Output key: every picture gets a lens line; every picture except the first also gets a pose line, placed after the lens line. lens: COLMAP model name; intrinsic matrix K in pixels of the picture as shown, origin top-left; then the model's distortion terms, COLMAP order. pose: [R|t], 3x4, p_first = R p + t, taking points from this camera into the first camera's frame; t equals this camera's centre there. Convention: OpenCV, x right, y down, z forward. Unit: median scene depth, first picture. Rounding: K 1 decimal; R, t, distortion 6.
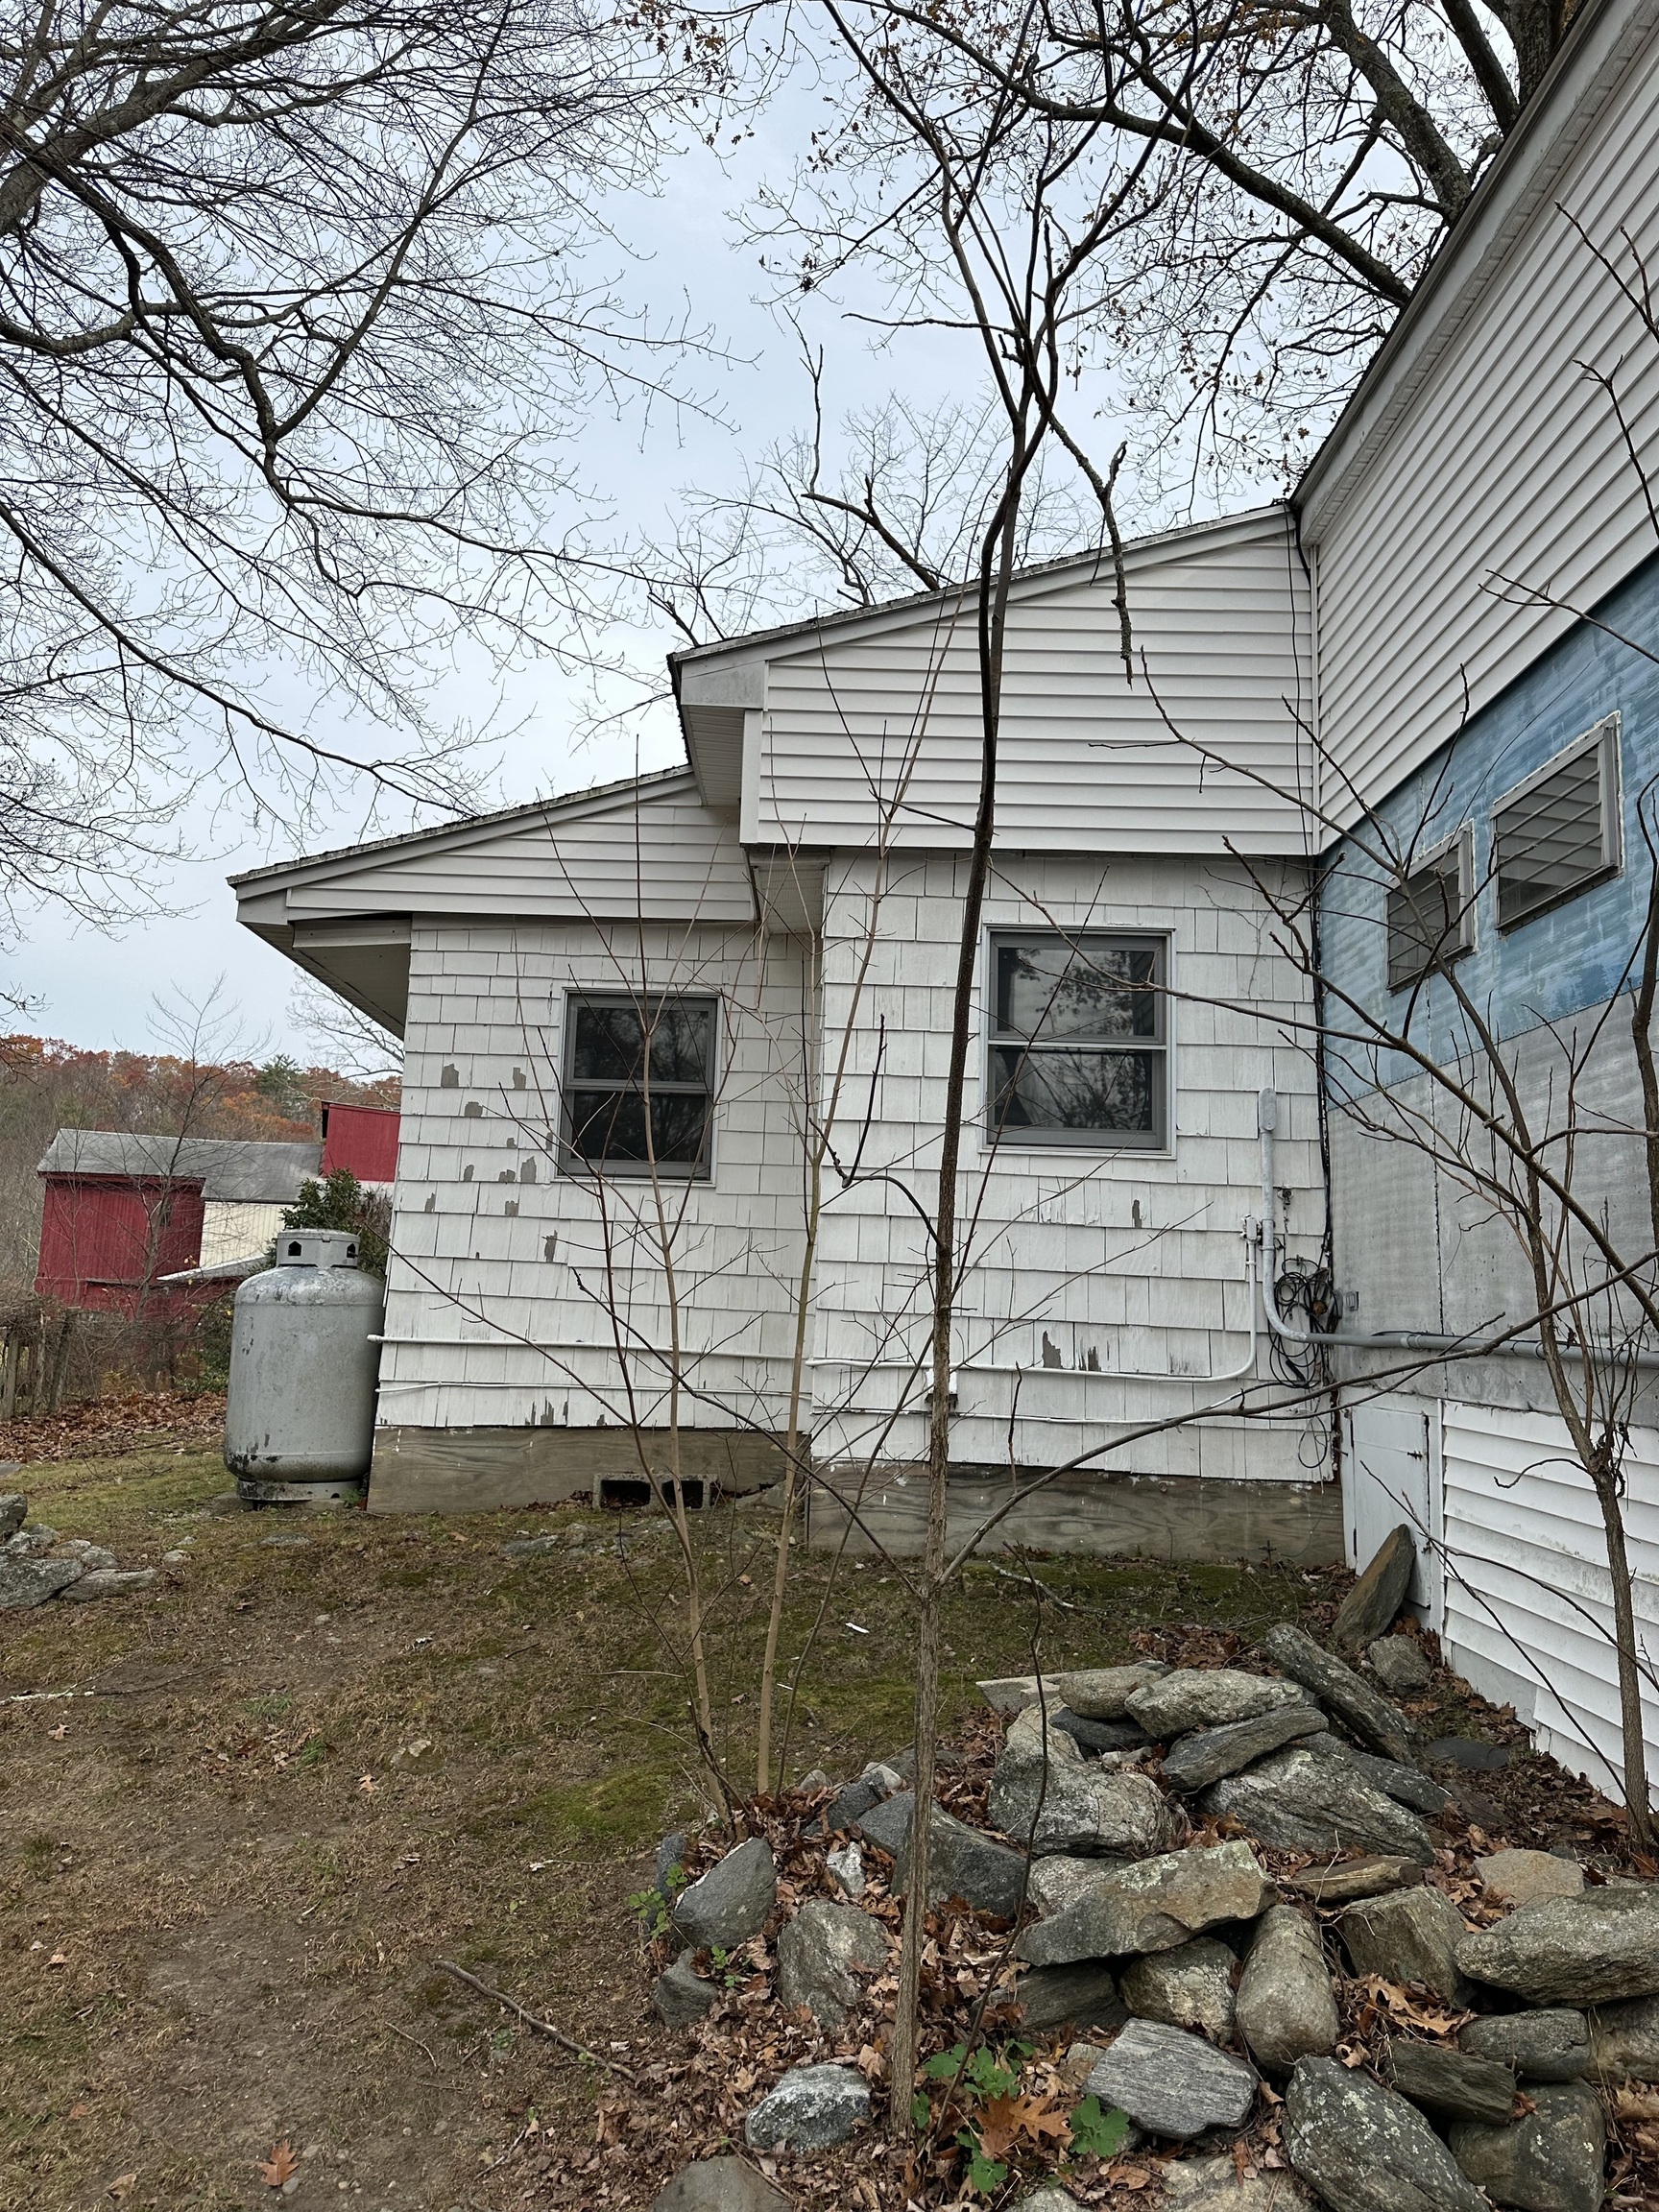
lens RADIAL K [[1577.9, 0, 778.0], [0, 1577.9, 1108.1], [0, 0, 1]] dist [0.202770, -0.203506]
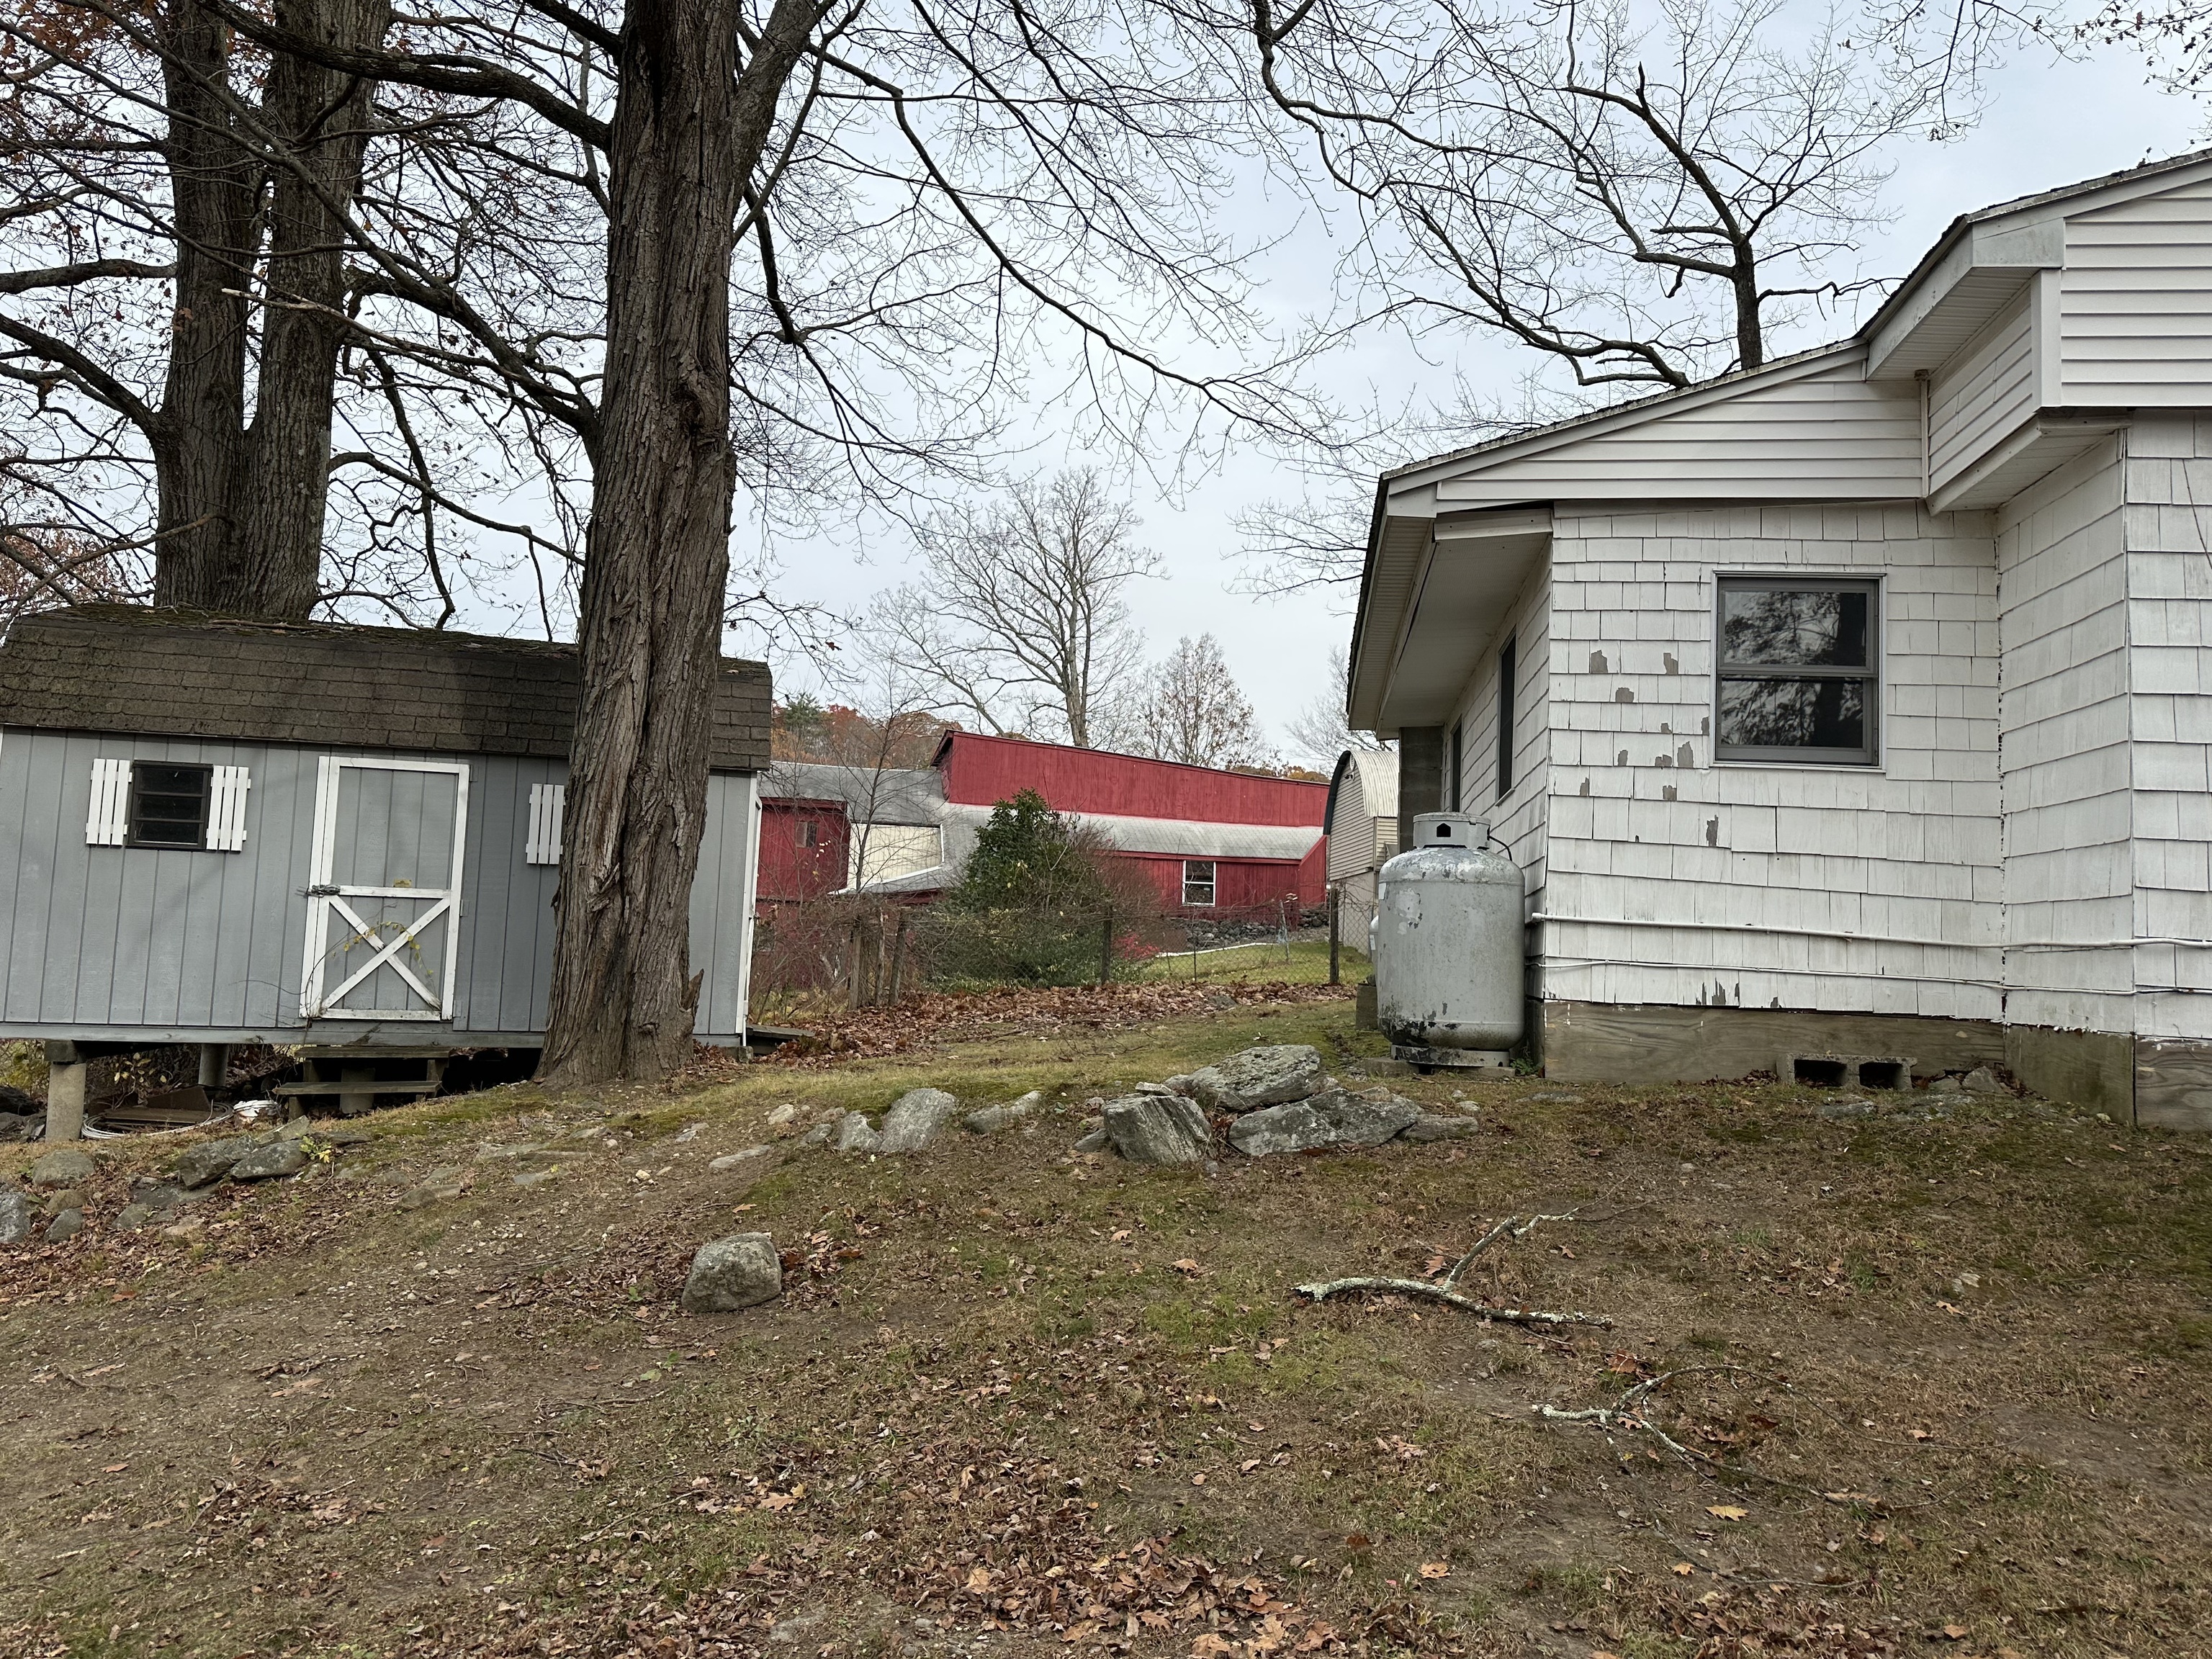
lens RADIAL K [[1595.3, 0, 1067.3], [0, 1595.3, 823.7], [0, 0, 1]] dist [0.057850, -0.043261]
pose [[0.990981, 0.005719, -0.133884, -0.418398], [0.001100, 0.998708, 0.050805, 0.031224], [0.134001, -0.050494, 0.989694, -0.060965]]
